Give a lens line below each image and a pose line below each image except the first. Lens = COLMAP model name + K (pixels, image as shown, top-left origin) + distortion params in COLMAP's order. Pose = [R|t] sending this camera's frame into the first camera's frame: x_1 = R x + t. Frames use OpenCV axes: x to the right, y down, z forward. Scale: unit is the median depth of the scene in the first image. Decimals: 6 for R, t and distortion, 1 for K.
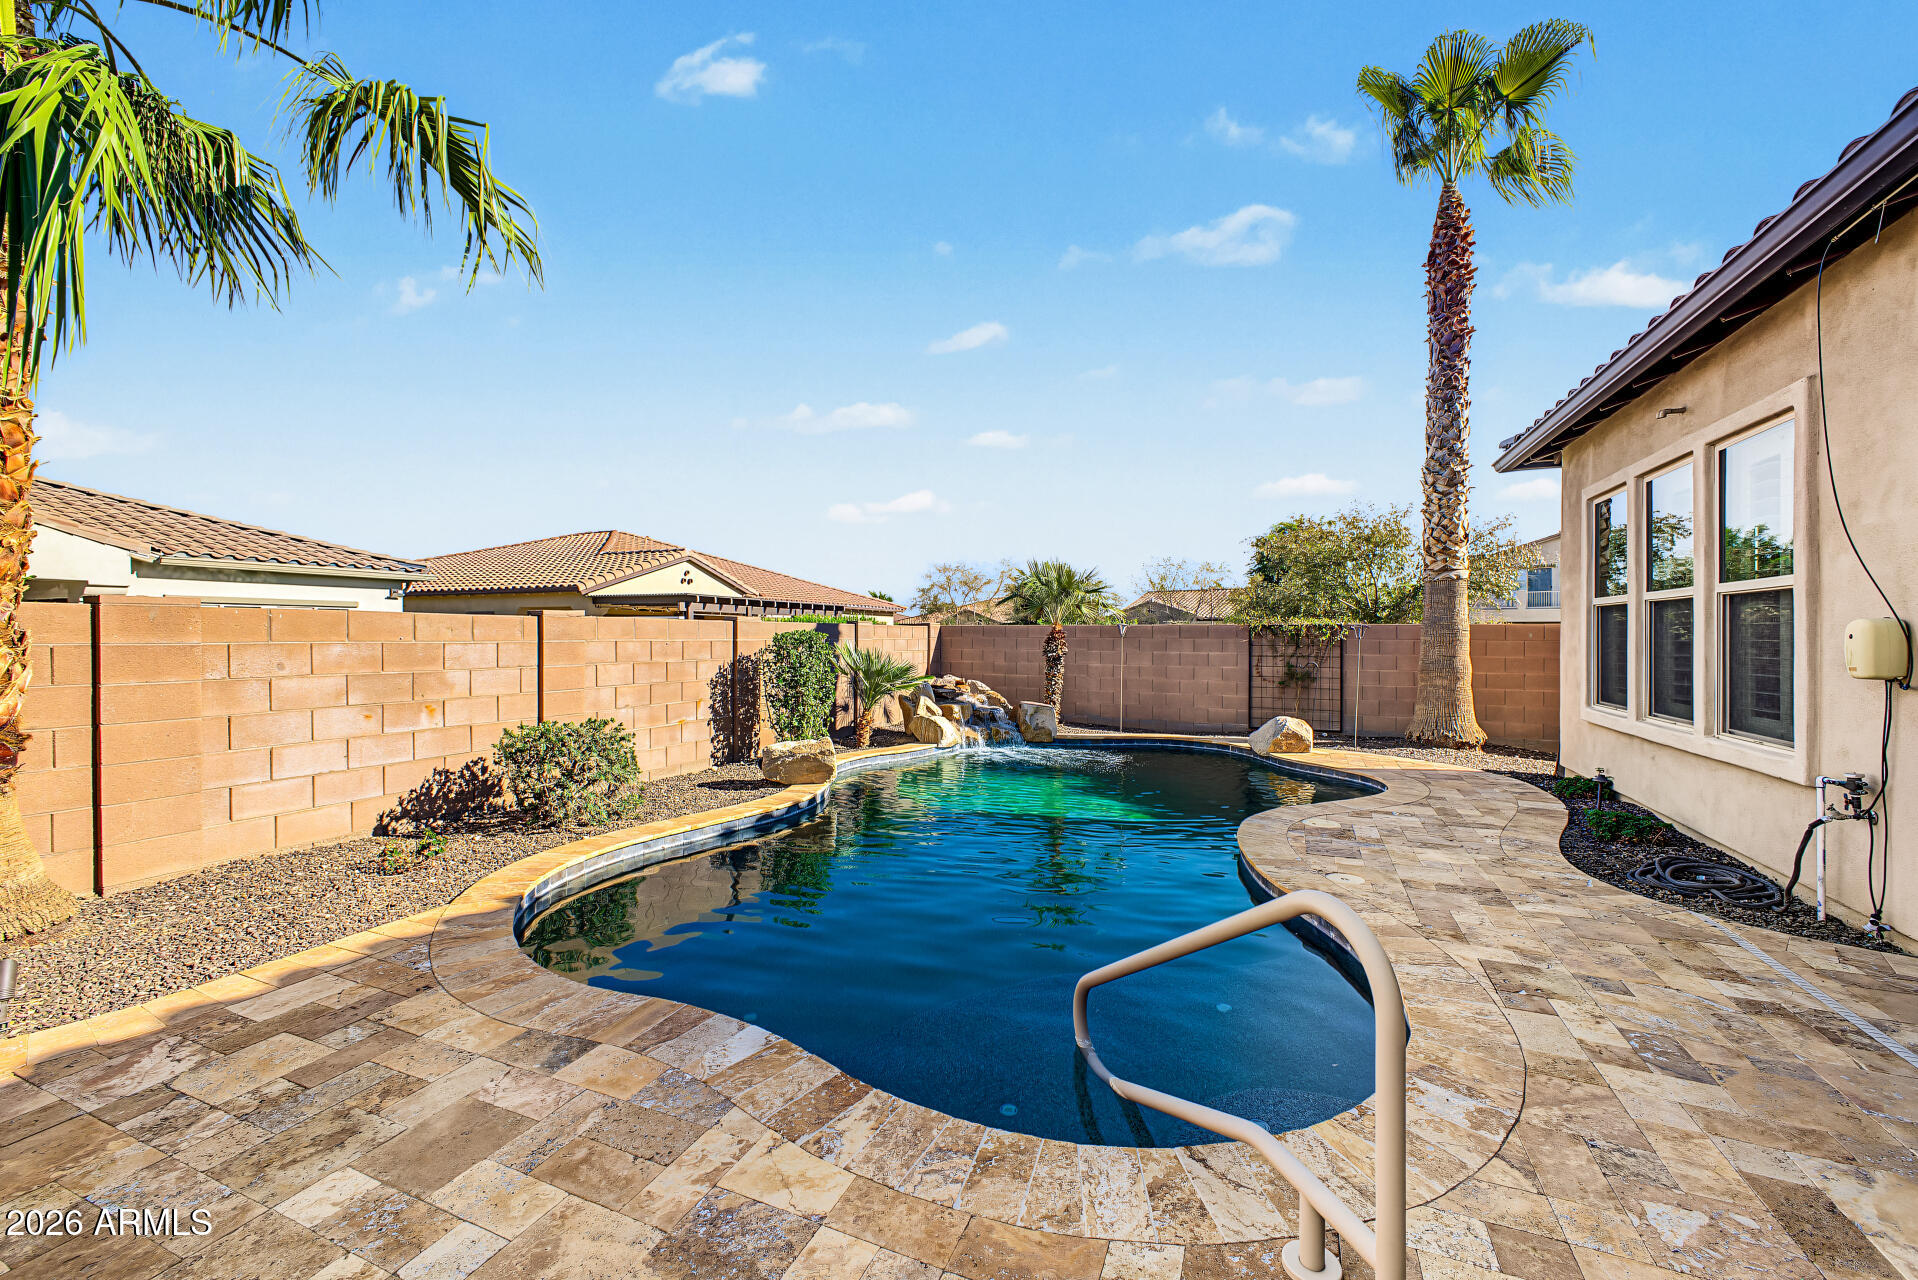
lens RADIAL K [[769.8, 0, 952.0], [0, 769.8, 640.4], [0, 0, 1]] dist [0.001114, -0.000030]
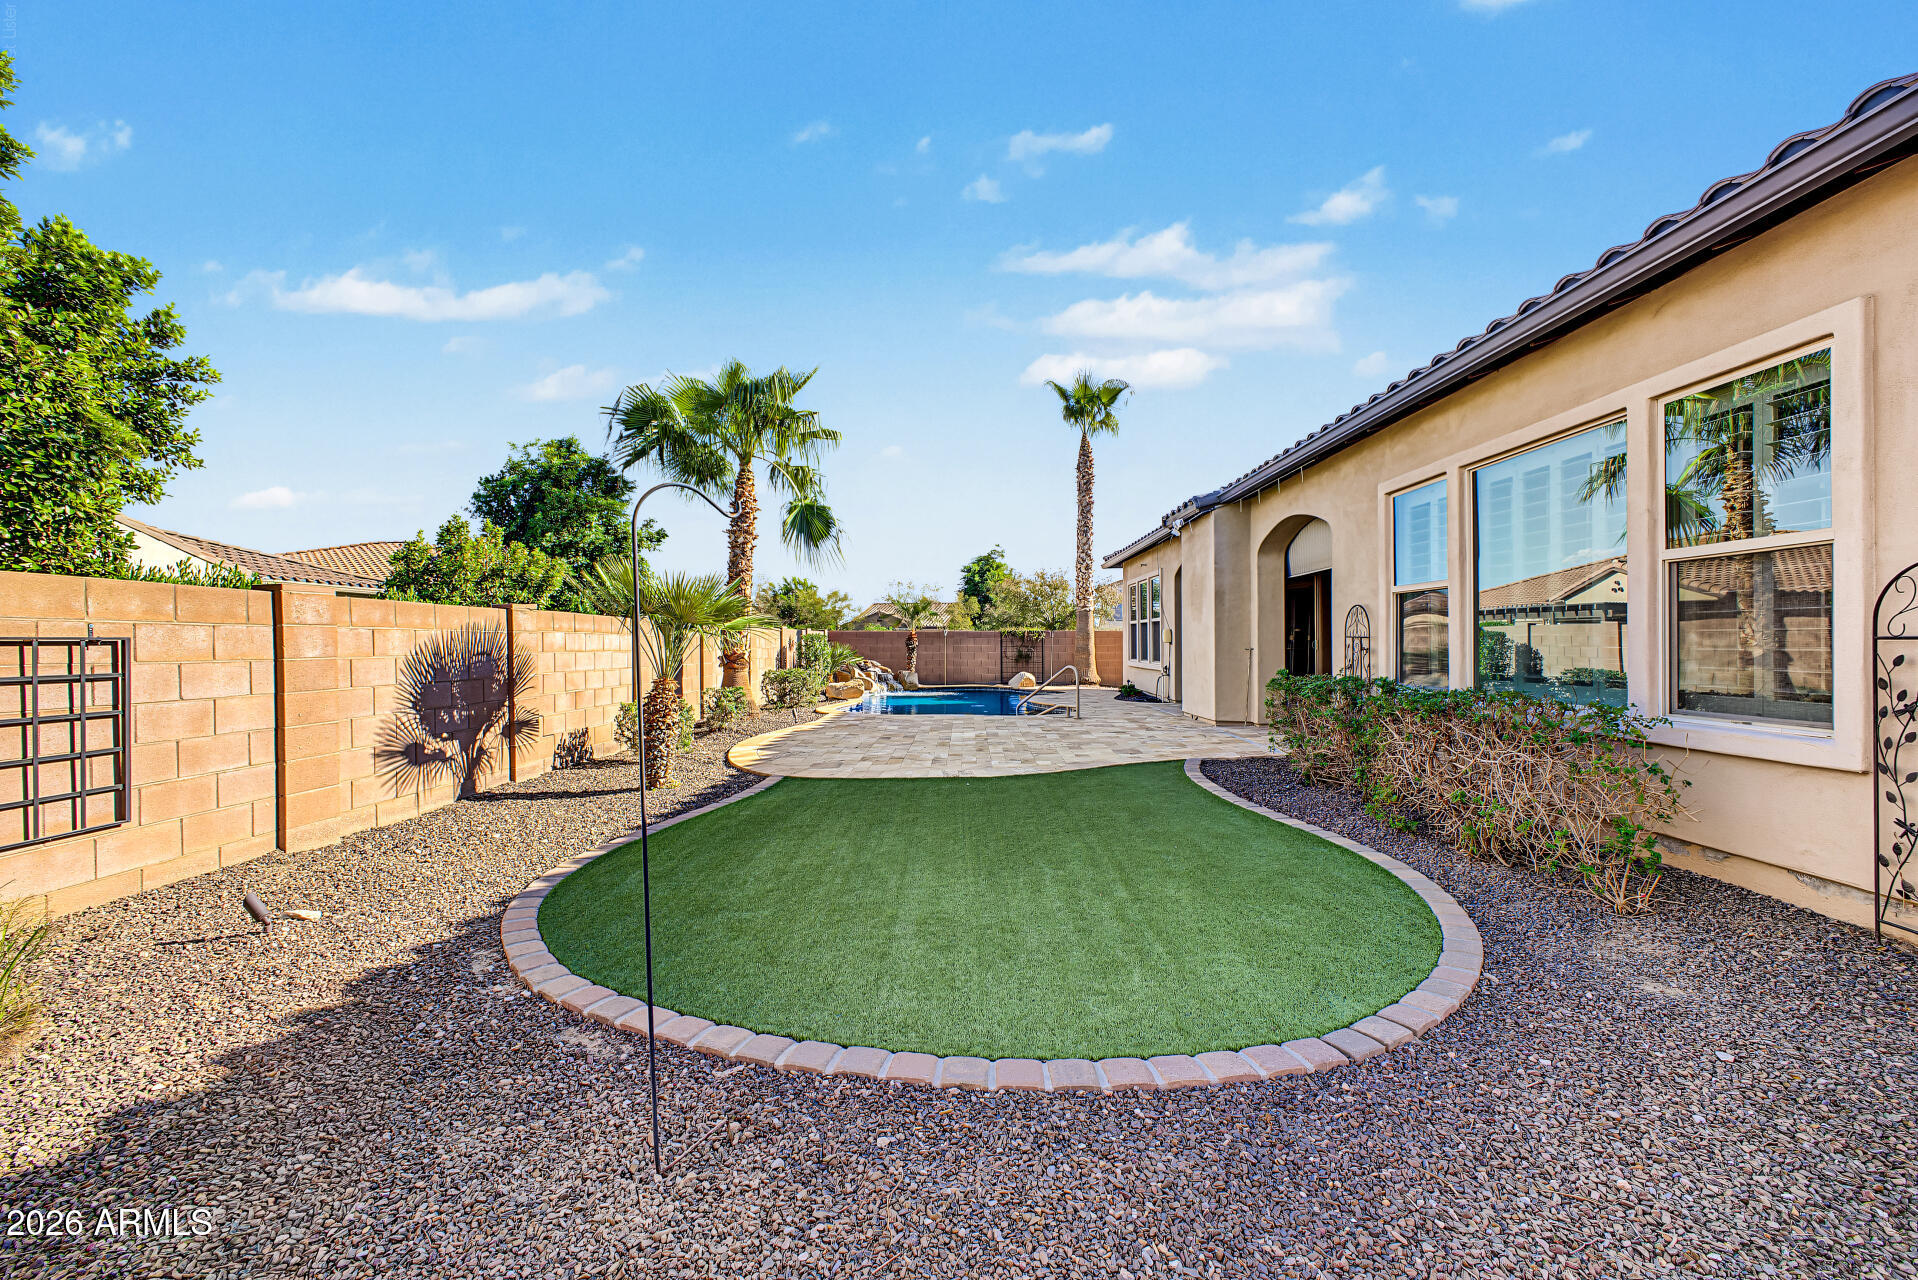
lens RADIAL K [[769.8, 0, 960.7], [0, 769.8, 641.9], [0, 0, 1]] dist [0.001114, -0.000030]
pose [[0.915729, -0.006220, 0.401749, -0.601210], [0.007739, 0.999968, -0.002158, 0.013405], [-0.401723, 0.005085, 0.915747, -0.923089]]
